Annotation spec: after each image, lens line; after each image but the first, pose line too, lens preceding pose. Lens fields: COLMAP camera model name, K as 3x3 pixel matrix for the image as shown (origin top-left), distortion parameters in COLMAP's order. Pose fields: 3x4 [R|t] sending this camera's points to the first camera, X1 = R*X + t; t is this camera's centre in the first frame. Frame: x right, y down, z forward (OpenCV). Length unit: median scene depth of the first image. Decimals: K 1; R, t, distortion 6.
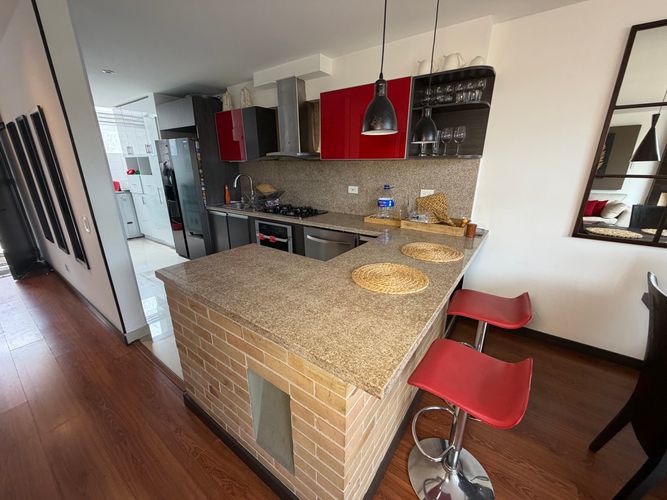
lens RADIAL K [[266.0, 0, 331.4], [0, 266.0, 249.2], [0, 0, 1]] dist [0.000101, 0.000070]
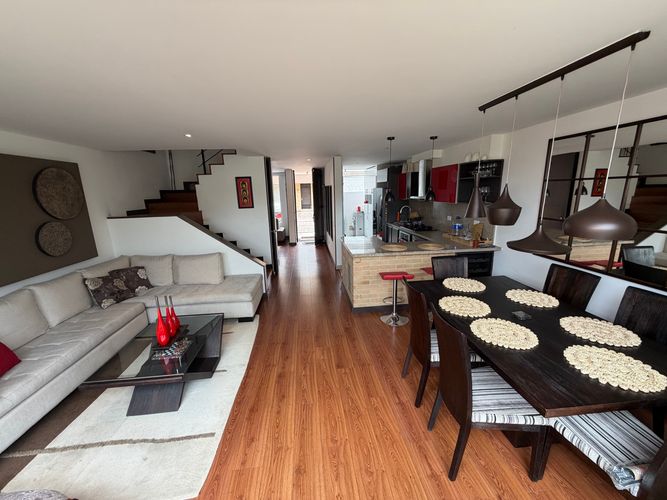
lens RADIAL K [[266.0, 0, 331.4], [0, 266.0, 249.2], [0, 0, 1]] dist [0.000101, 0.000070]
pose [[0.661301, 0.144016, -0.736166, 0.670898], [-0.201091, 0.979511, 0.010981, 0.078860], [0.722664, 0.140775, 0.676712, -0.512216]]
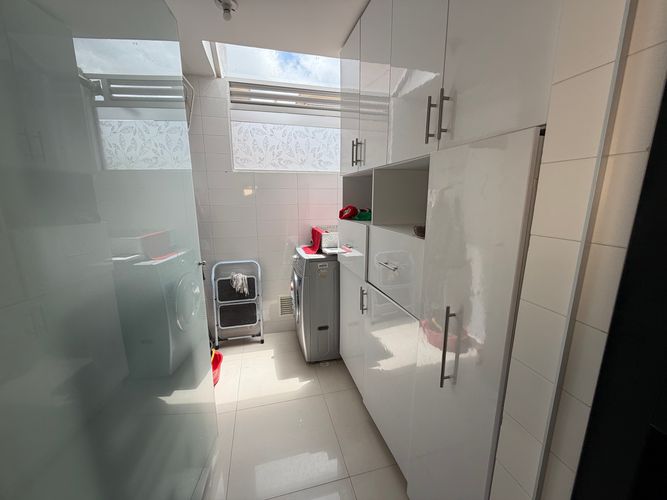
lens RADIAL K [[266.0, 0, 331.4], [0, 266.0, 249.2], [0, 0, 1]] dist [0.000101, 0.000070]
pose [[0.784308, 0.121803, -0.608297, -0.721319], [-0.190862, 0.980353, -0.049785, -0.288783], [0.590282, 0.155148, 0.792147, 0.932769]]
